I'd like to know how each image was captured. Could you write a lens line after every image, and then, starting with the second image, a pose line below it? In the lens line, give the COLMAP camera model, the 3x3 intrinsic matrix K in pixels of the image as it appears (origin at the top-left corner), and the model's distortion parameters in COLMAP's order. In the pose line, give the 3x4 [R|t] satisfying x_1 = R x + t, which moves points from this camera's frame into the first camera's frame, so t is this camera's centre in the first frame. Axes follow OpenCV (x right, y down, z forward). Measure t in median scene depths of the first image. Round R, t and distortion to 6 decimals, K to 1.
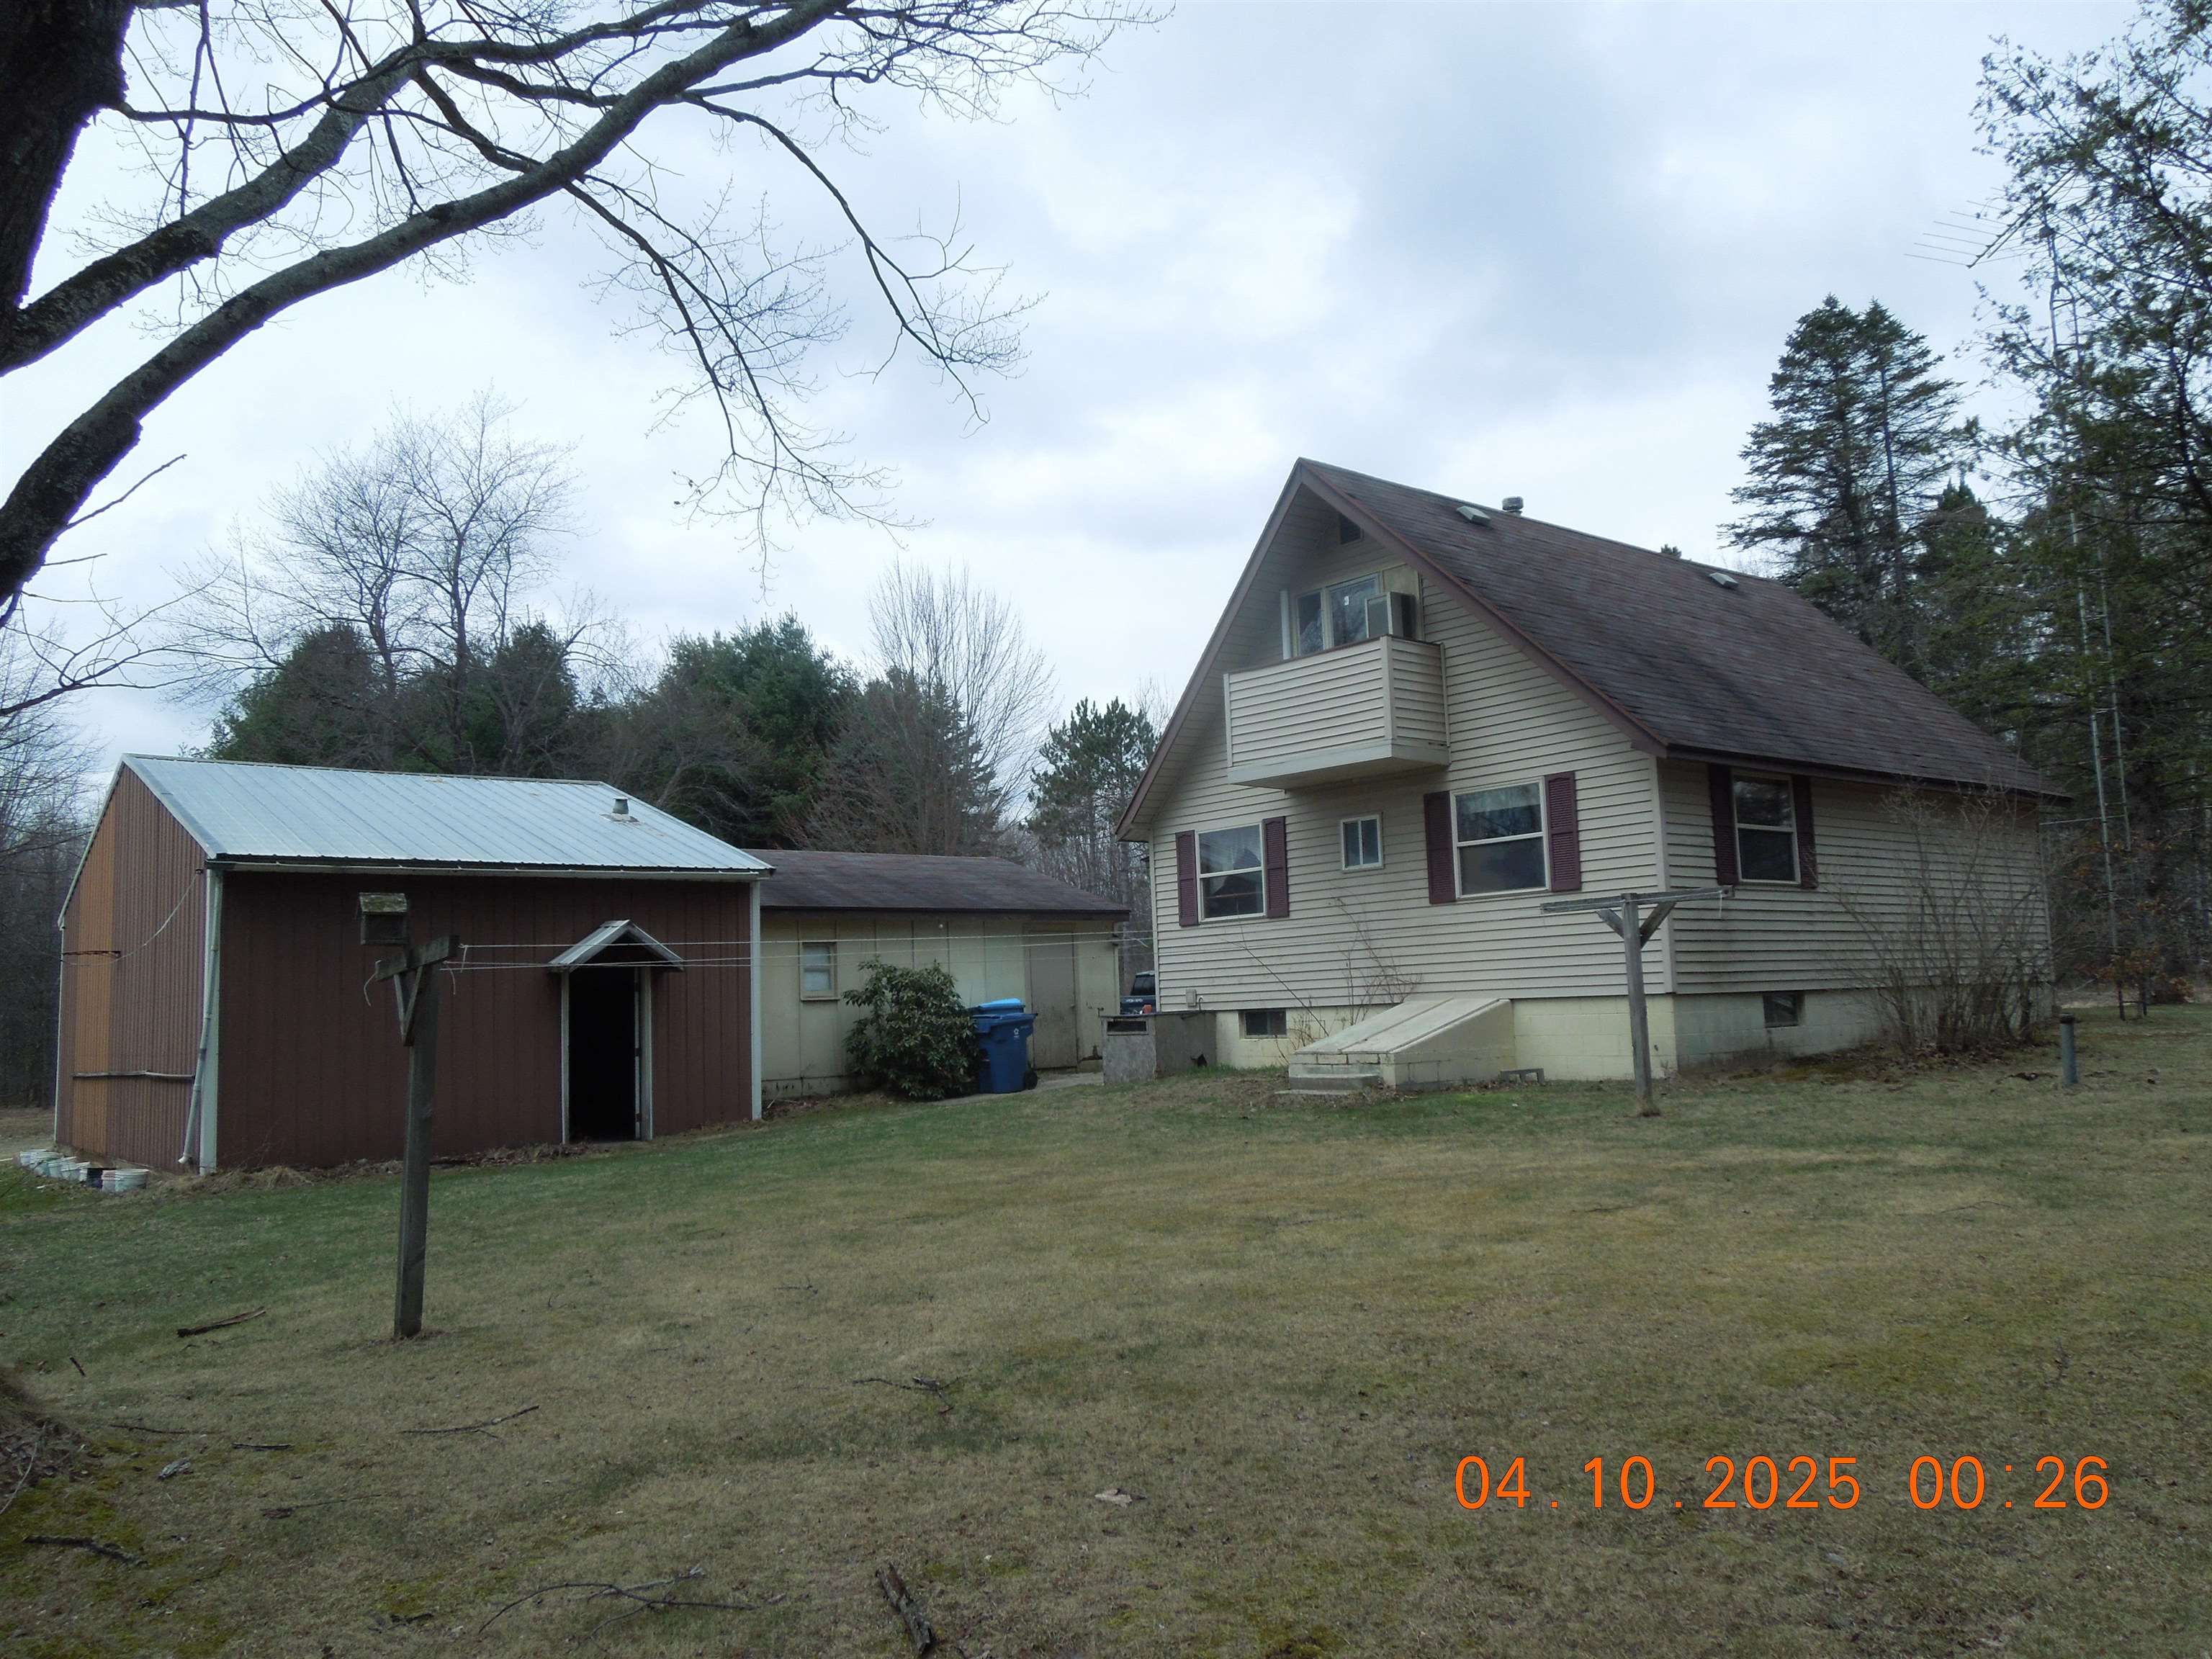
lens RADIAL K [[1666.4, 0, 1106.0], [0, 1666.4, 829.5], [0, 0, 1]] dist [-0.011691, 0.003973]
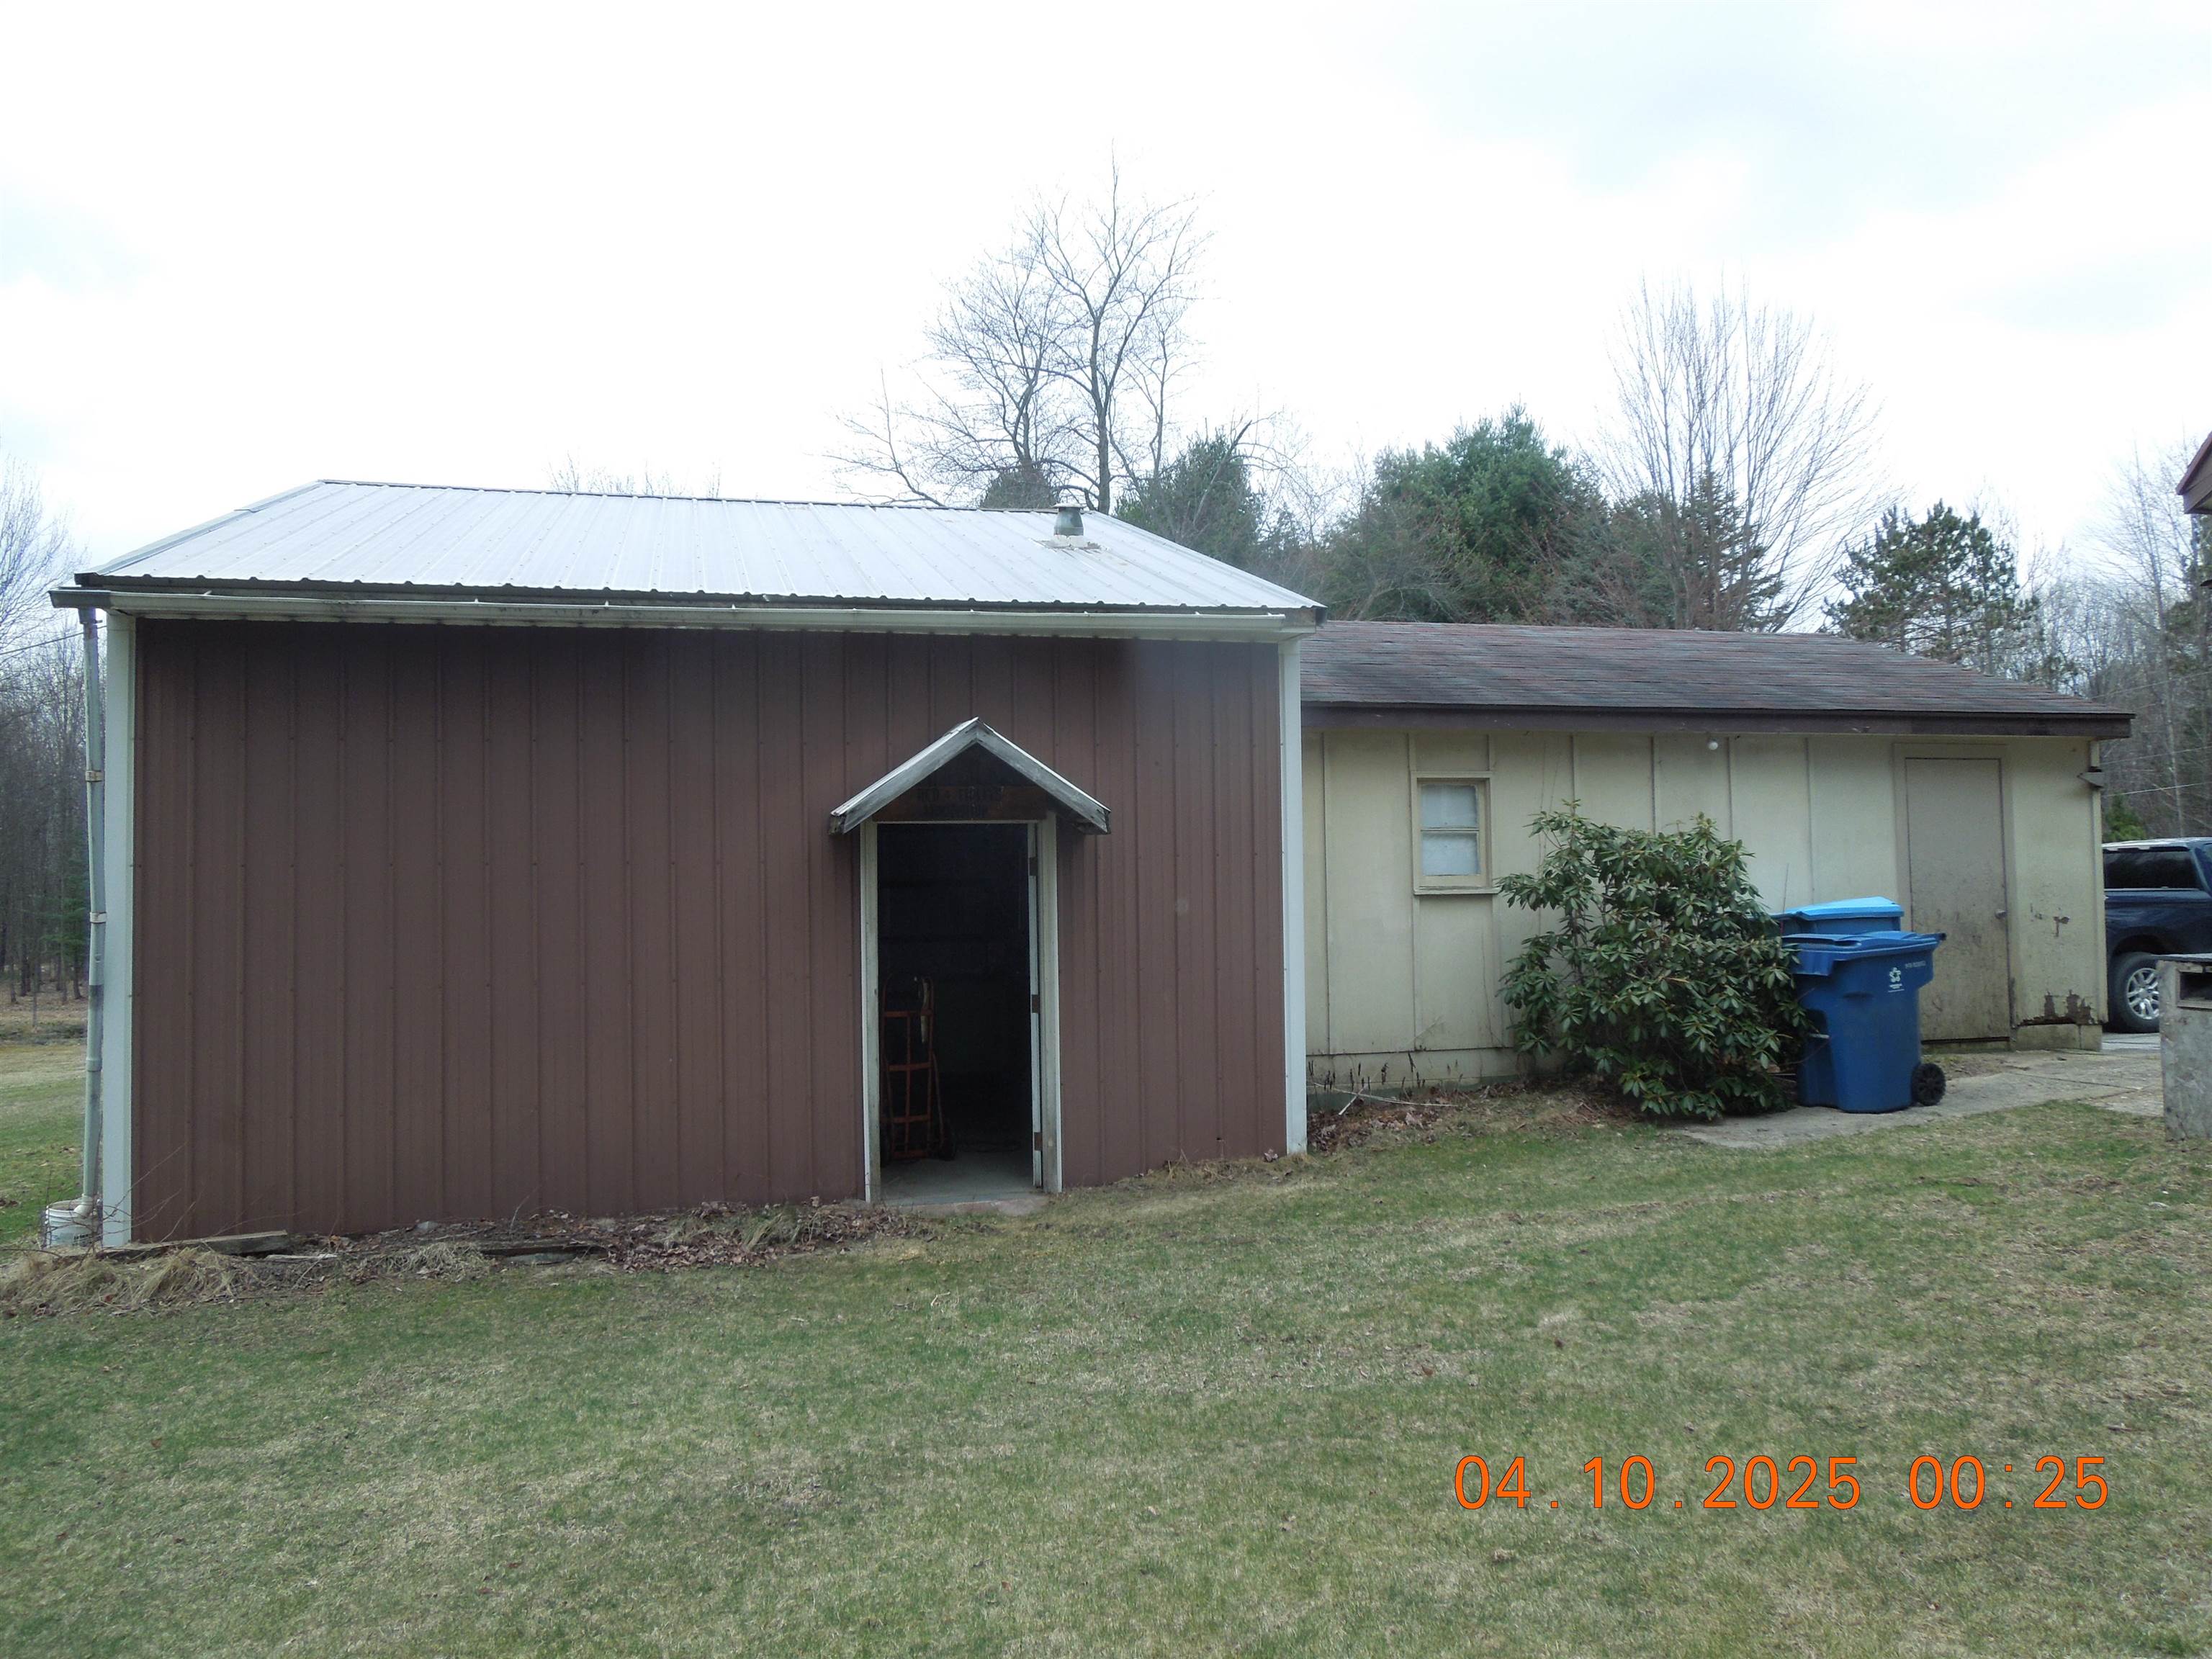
lens RADIAL K [[1666.4, 0, 1106.0], [0, 1666.4, 829.5], [0, 0, 1]] dist [-0.011691, 0.003973]
pose [[0.902550, 0.005108, -0.430554, -0.052428], [0.028533, 0.997022, 0.071641, 0.044652], [0.429638, -0.076944, 0.899717, 0.509911]]
